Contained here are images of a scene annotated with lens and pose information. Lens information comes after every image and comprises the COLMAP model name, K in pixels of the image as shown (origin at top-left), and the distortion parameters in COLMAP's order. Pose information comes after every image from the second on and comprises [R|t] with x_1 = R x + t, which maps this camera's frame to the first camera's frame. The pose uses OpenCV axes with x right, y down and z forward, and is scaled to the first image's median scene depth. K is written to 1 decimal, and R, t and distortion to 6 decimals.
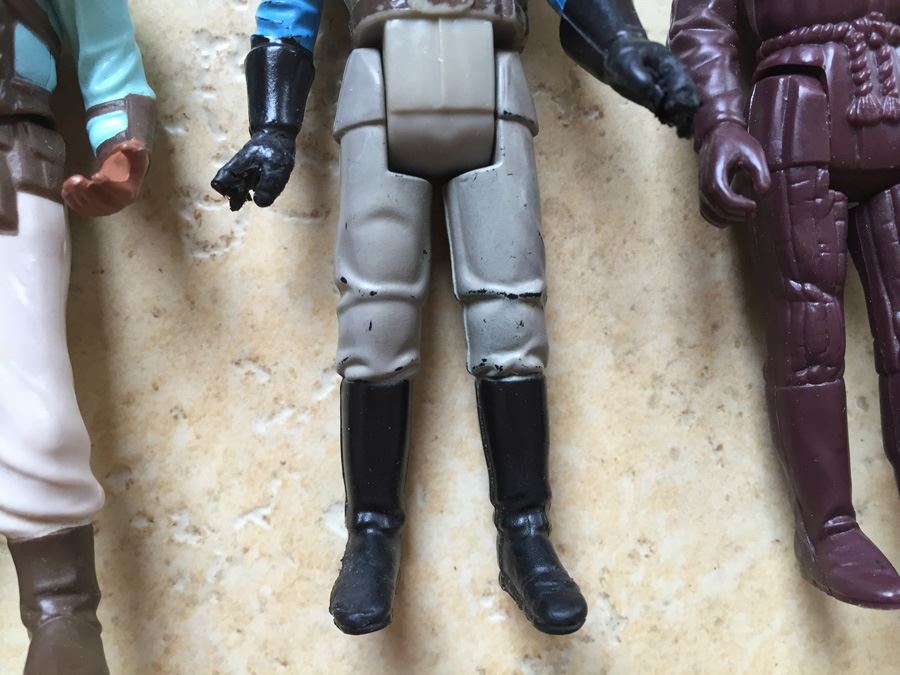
lens RADIAL K [[703.9, 0, 441.2], [0, 703.9, 339.3], [0, 0, 1]] dist [0.050701, -0.105794]
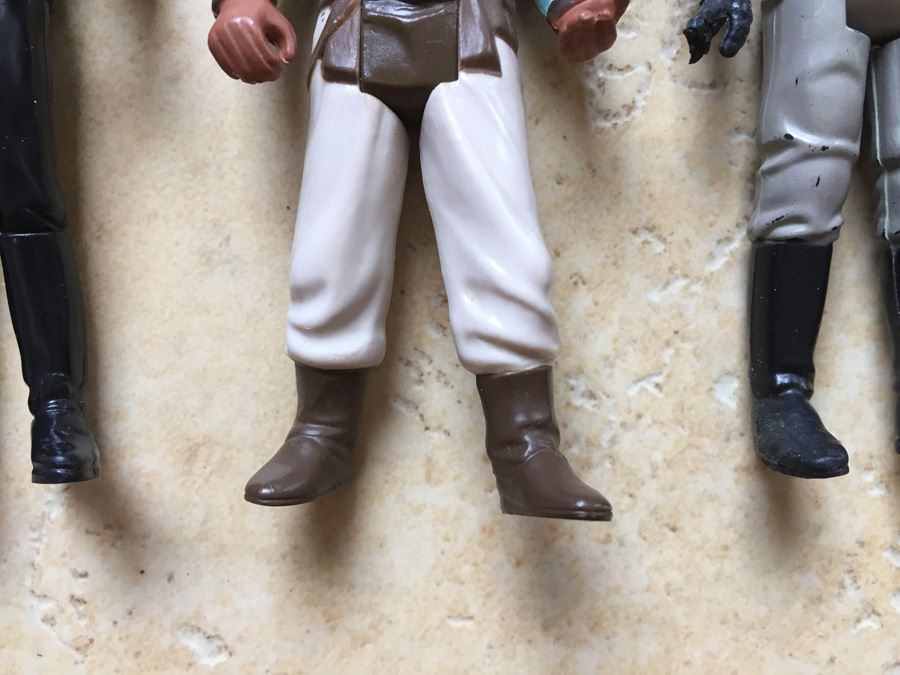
lens RADIAL K [[703.9, 0, 440.1], [0, 703.9, 339.3], [0, 0, 1]] dist [0.050701, -0.105794]
pose [[0.999501, 0.021303, -0.023329, -0.538358], [-0.021097, 0.999737, 0.009036, 0.183614], [0.023515, -0.008540, 0.999687, -0.020745]]
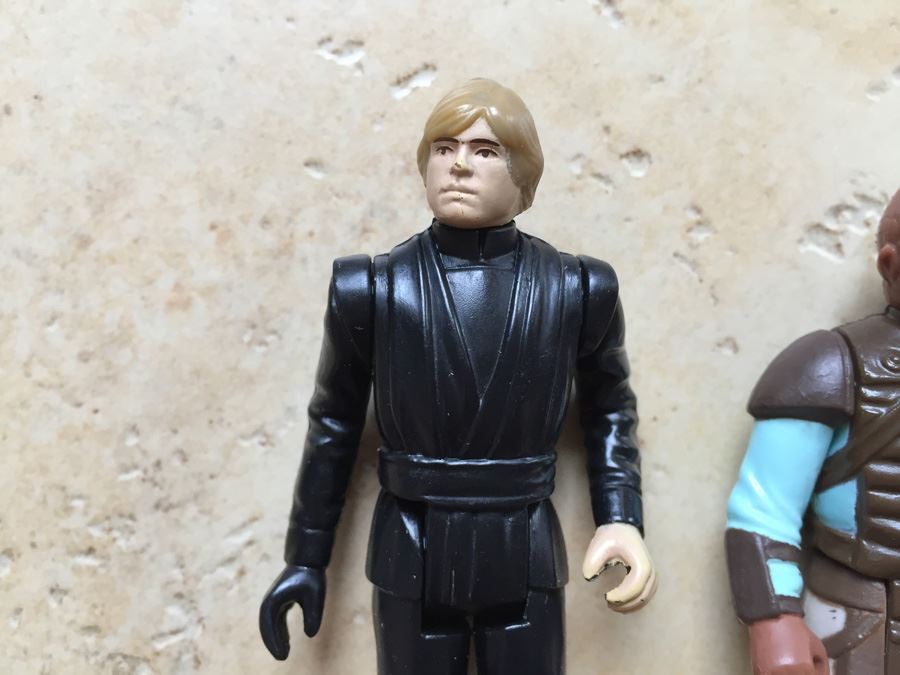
lens RADIAL K [[703.9, 0, 442.6], [0, 703.9, 349.5], [0, 0, 1]] dist [0.050701, -0.105794]
pose [[0.997691, 0.058898, -0.033834, -1.187364], [-0.060051, 0.997611, -0.034151, -0.470054], [0.031742, 0.036104, 0.998844, -0.063756]]
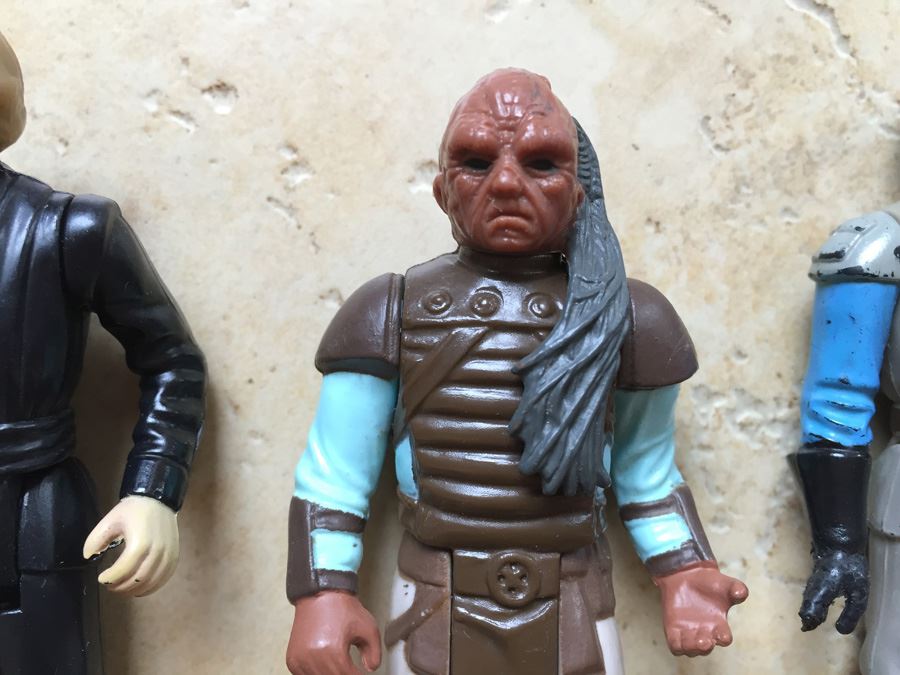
lens RADIAL K [[703.9, 0, 440.8], [0, 703.9, 347.2], [0, 0, 1]] dist [0.050701, -0.105794]
pose [[0.999595, 0.023644, -0.015814, -0.664673], [-0.024077, 0.999325, -0.027746, -0.448723], [0.015147, 0.028116, 0.999490, 0.046633]]
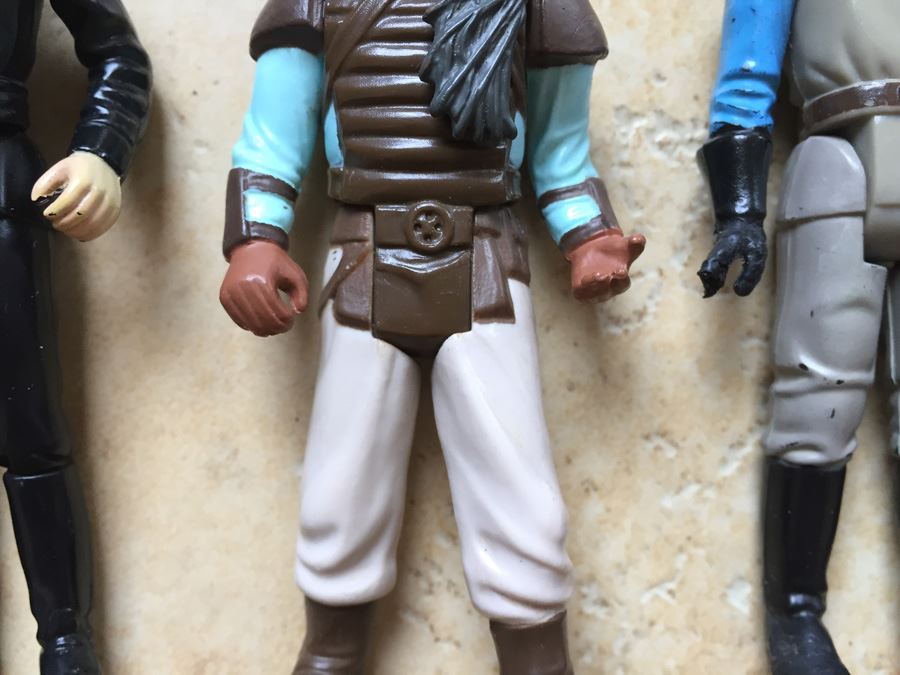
lens RADIAL K [[703.9, 0, 443.1], [0, 703.9, 338.7], [0, 0, 1]] dist [0.050701, -0.105794]
pose [[0.999659, 0.021042, -0.015460, -0.563055], [-0.021021, 0.999778, 0.001505, -0.101943], [0.015488, -0.001179, 0.999879, -0.009711]]
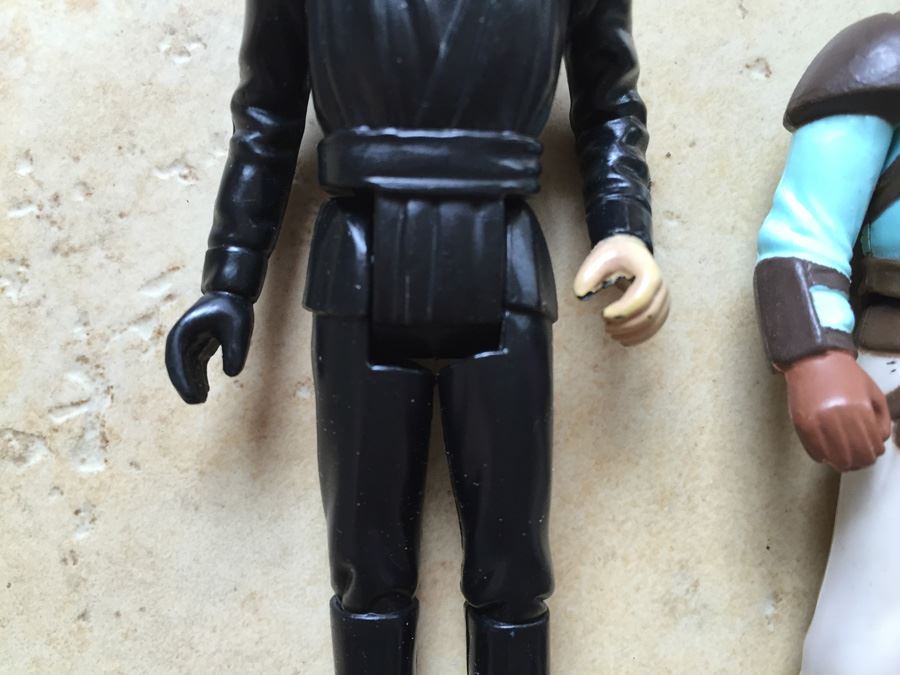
lens RADIAL K [[703.9, 0, 444.8], [0, 703.9, 342.7], [0, 0, 1]] dist [0.050701, -0.105794]
pose [[0.997205, 0.061466, -0.042478, -1.125067], [-0.062132, 0.997962, -0.014542, -0.184945], [0.041498, 0.017141, 0.998992, 0.125360]]
